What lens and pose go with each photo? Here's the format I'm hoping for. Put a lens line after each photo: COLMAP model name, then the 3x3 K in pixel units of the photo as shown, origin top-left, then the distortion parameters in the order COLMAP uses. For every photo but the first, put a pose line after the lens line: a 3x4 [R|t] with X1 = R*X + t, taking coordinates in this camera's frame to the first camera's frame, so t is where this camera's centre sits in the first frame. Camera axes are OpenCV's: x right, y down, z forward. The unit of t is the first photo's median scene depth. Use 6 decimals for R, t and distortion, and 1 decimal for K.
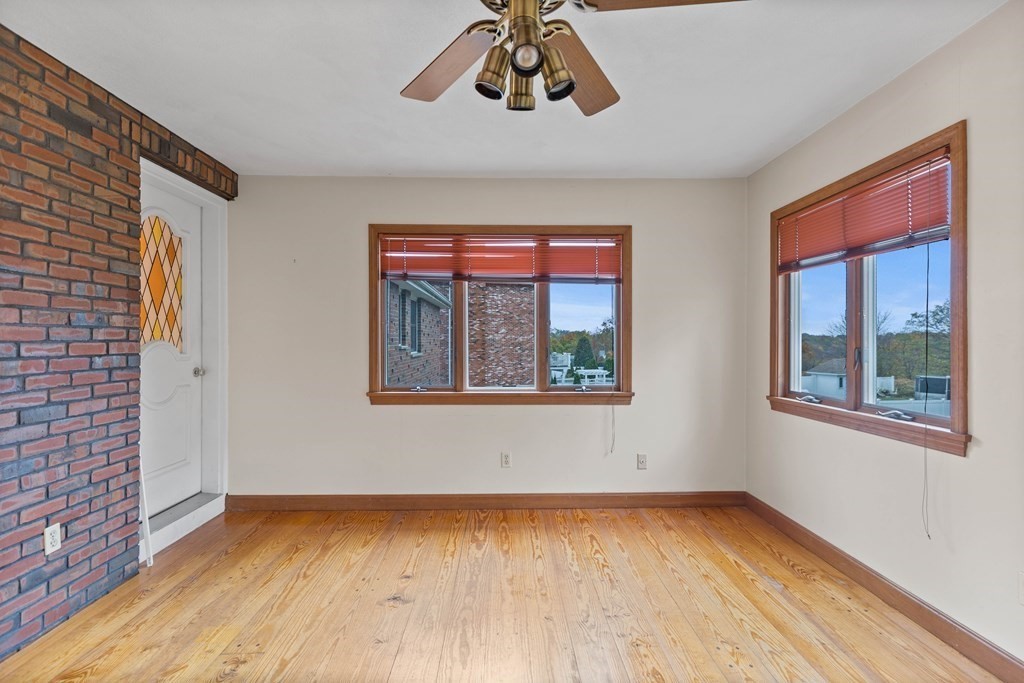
lens RADIAL K [[465.3, 0, 512.5], [0, 465.3, 341.9], [0, 0, 1]] dist [0.009346, -0.001434]
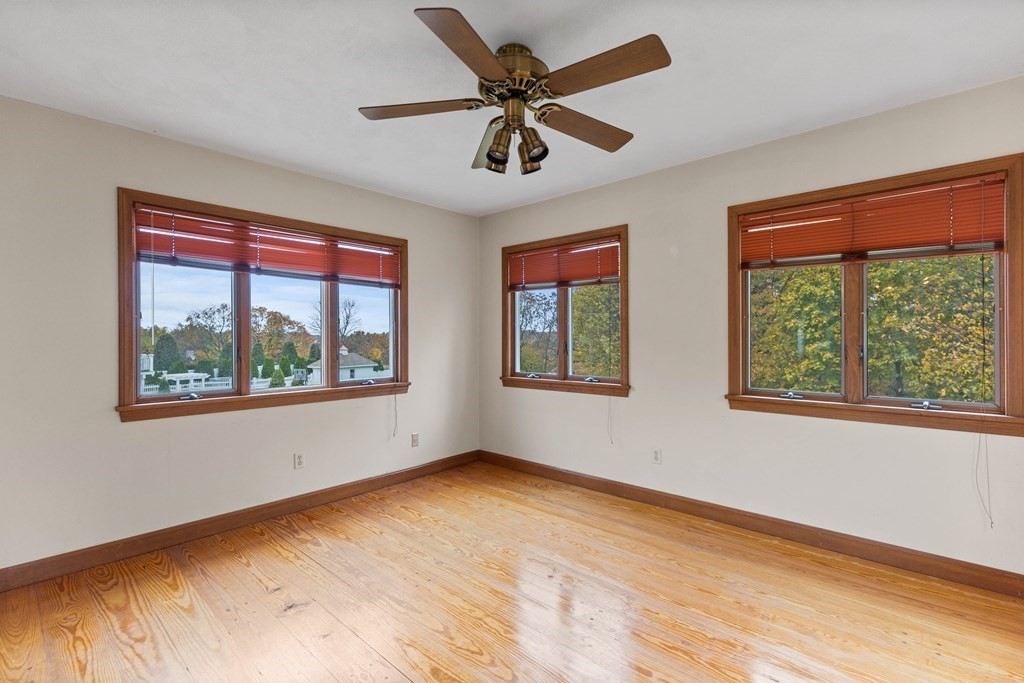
lens RADIAL K [[465.3, 0, 503.2], [0, 465.3, 339.4], [0, 0, 1]] dist [0.009346, -0.001434]
pose [[0.699477, -0.004395, 0.714642, -0.451990], [0.004800, 0.999987, 0.001452, 0.000043], [-0.714639, 0.002415, 0.699489, 0.009901]]
